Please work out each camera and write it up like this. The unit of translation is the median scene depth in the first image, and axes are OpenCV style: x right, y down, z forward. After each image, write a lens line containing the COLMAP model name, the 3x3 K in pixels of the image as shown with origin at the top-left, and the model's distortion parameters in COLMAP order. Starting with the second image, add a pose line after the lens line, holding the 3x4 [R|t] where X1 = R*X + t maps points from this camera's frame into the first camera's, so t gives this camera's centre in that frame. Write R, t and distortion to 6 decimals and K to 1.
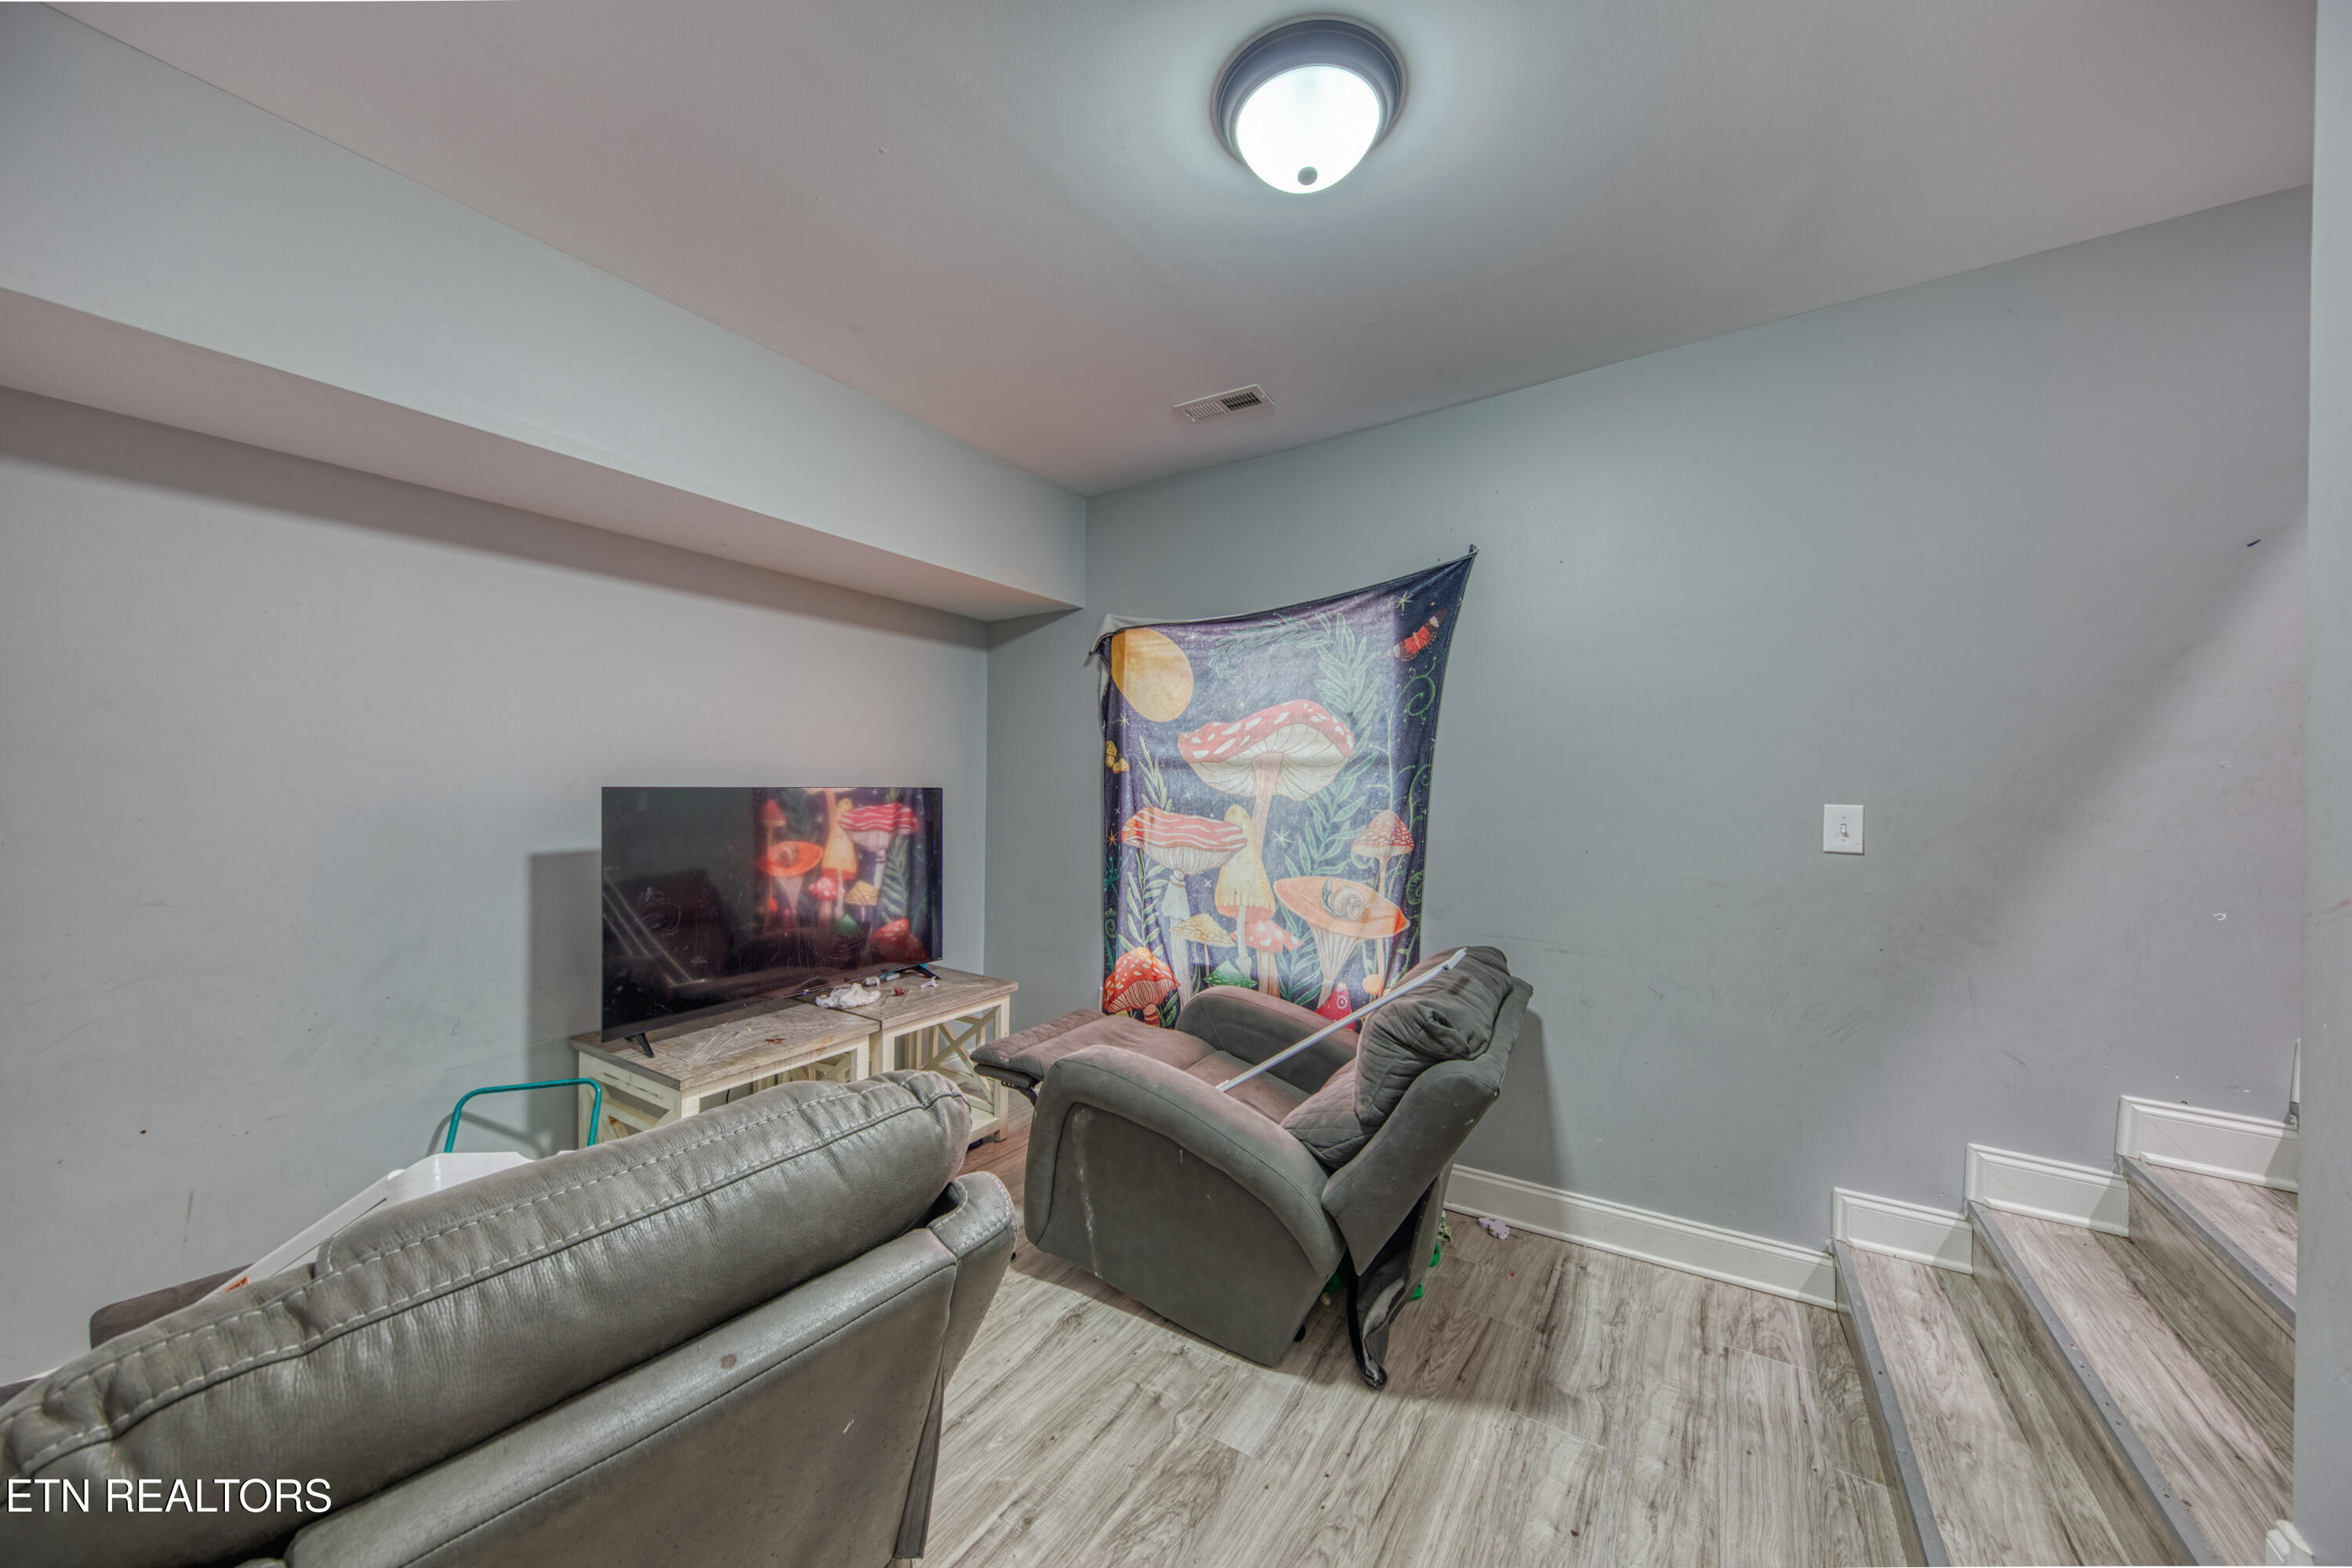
lens RADIAL K [[811.9, 0, 1175.0], [0, 811.9, 790.6], [0, 0, 1]] dist [-0.006730, -0.001241]
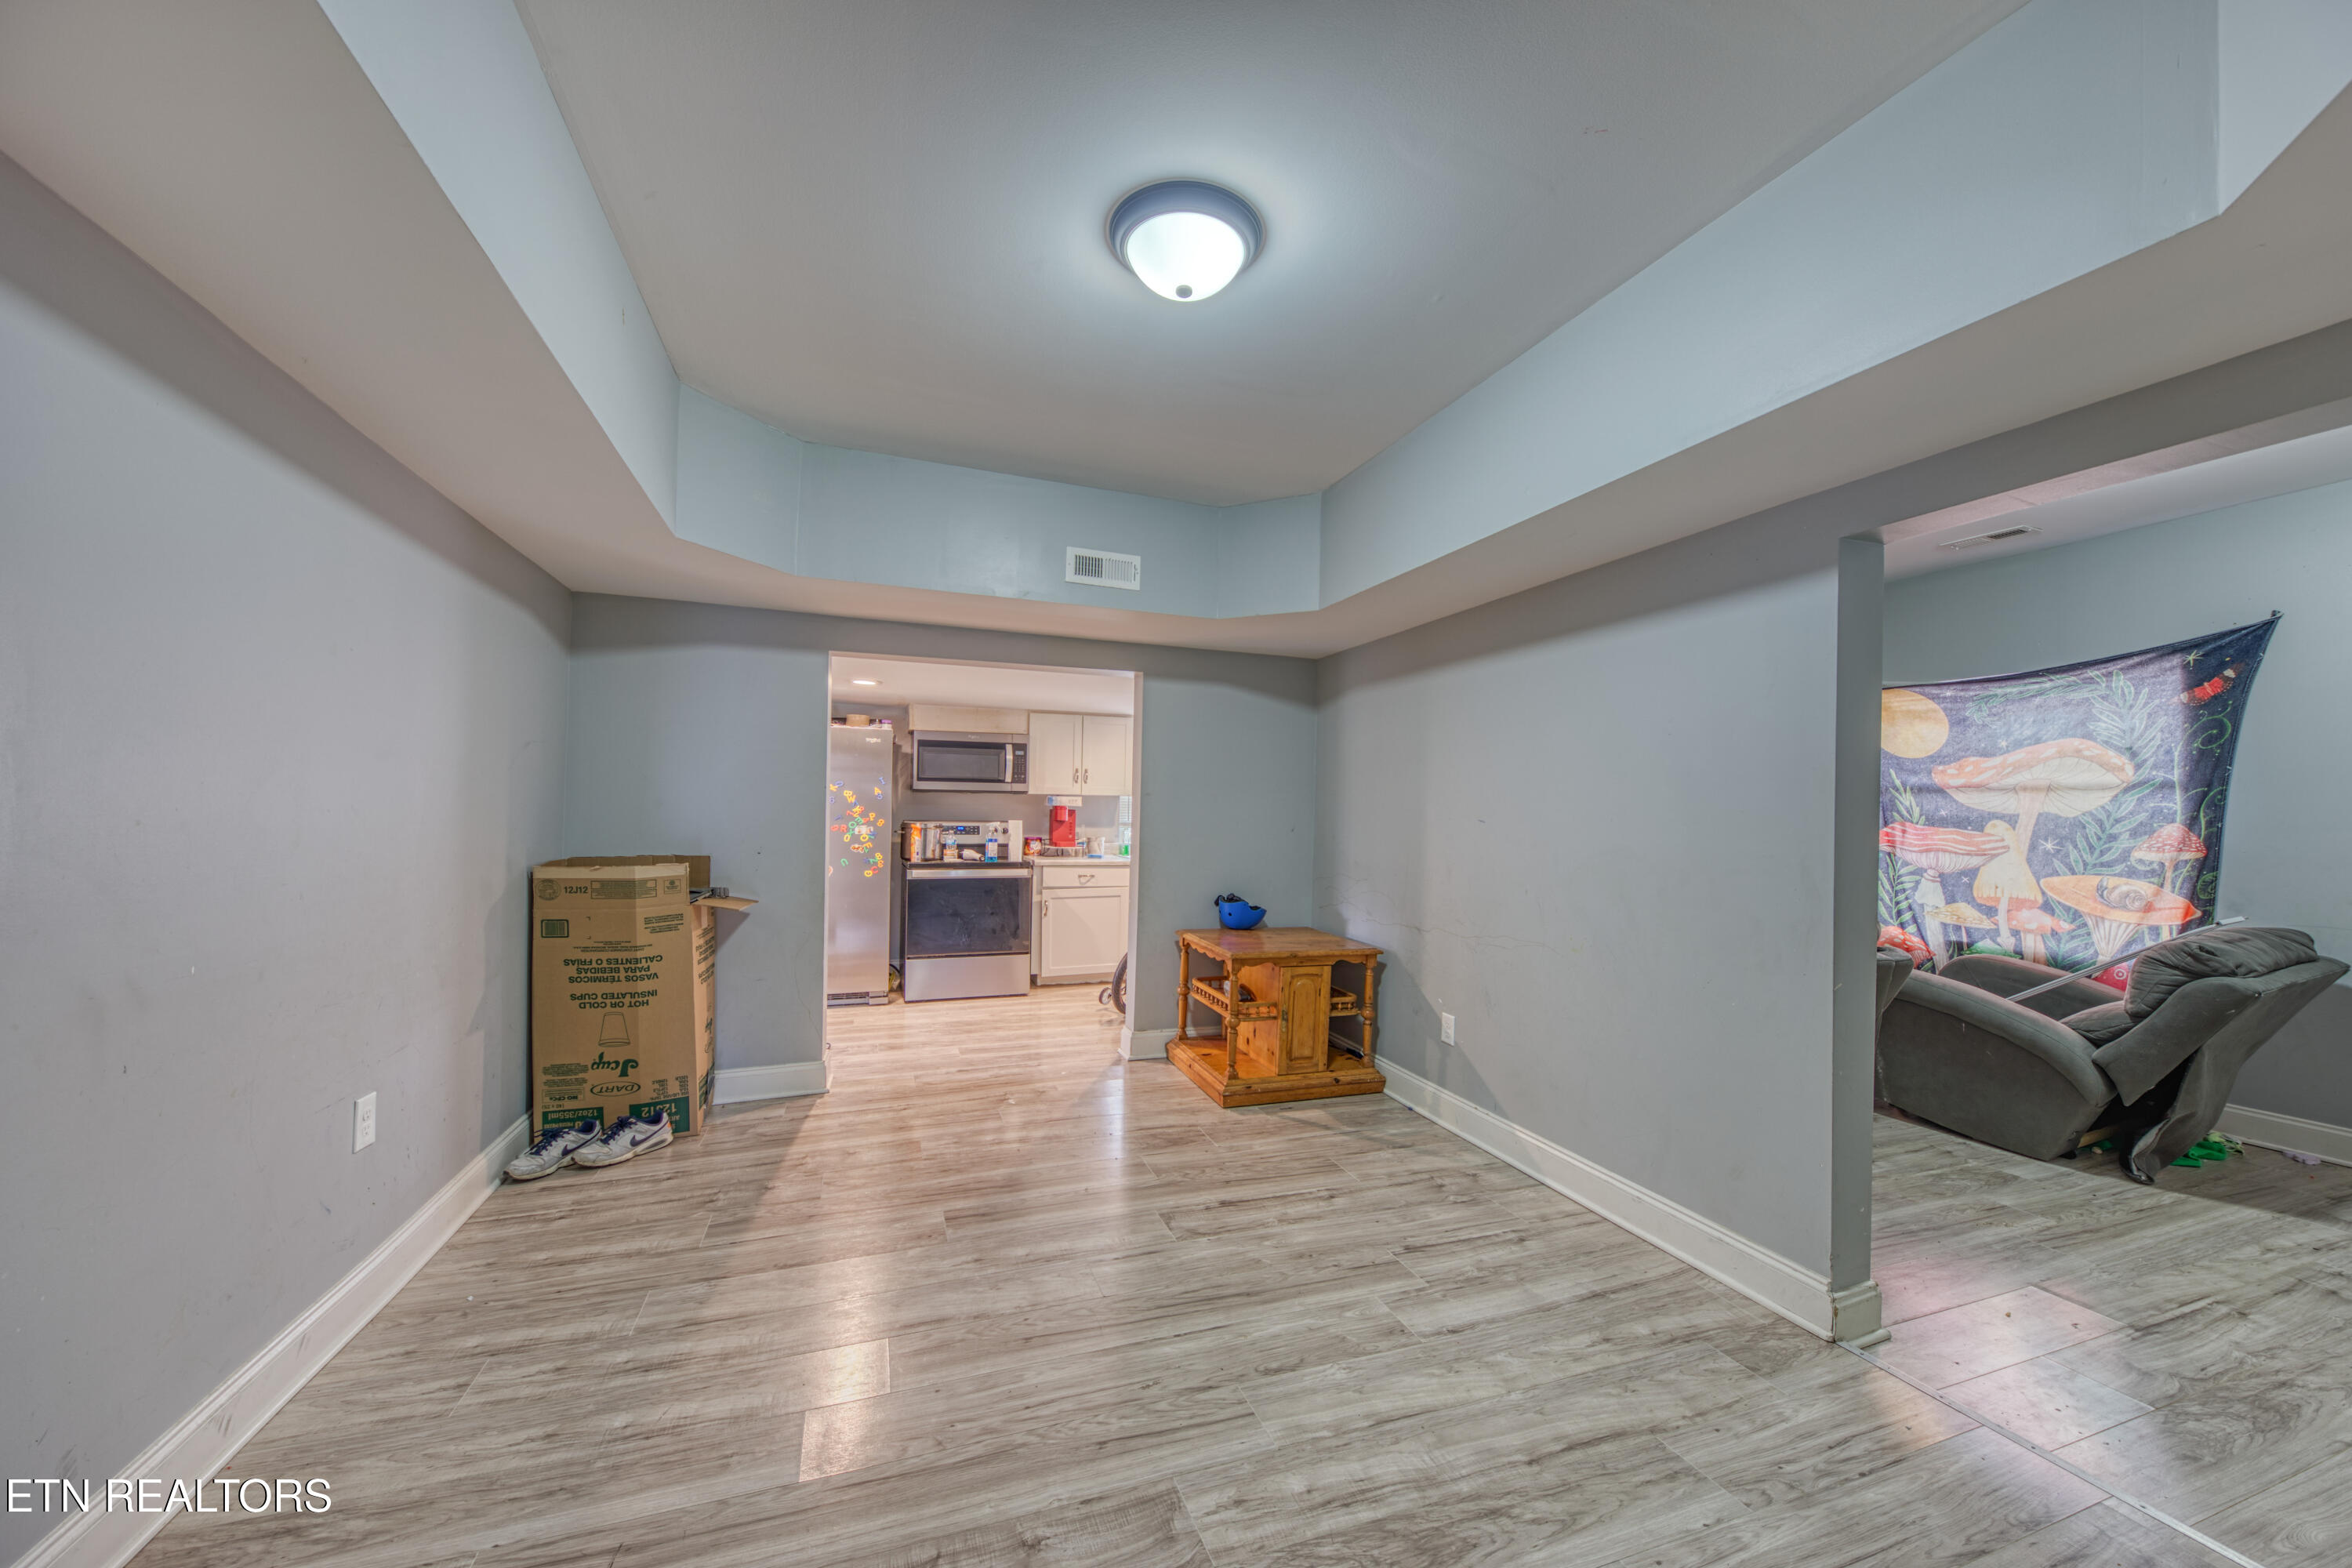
lens RADIAL K [[811.9, 0, 1105.0], [0, 811.9, 804.4], [0, 0, 1]] dist [-0.006730, -0.001241]
pose [[0.749449, 0.001103, -0.662061, -0.154903], [-0.015597, 0.999750, -0.015991, 0.038033], [0.661878, 0.022311, 0.749279, -0.986329]]
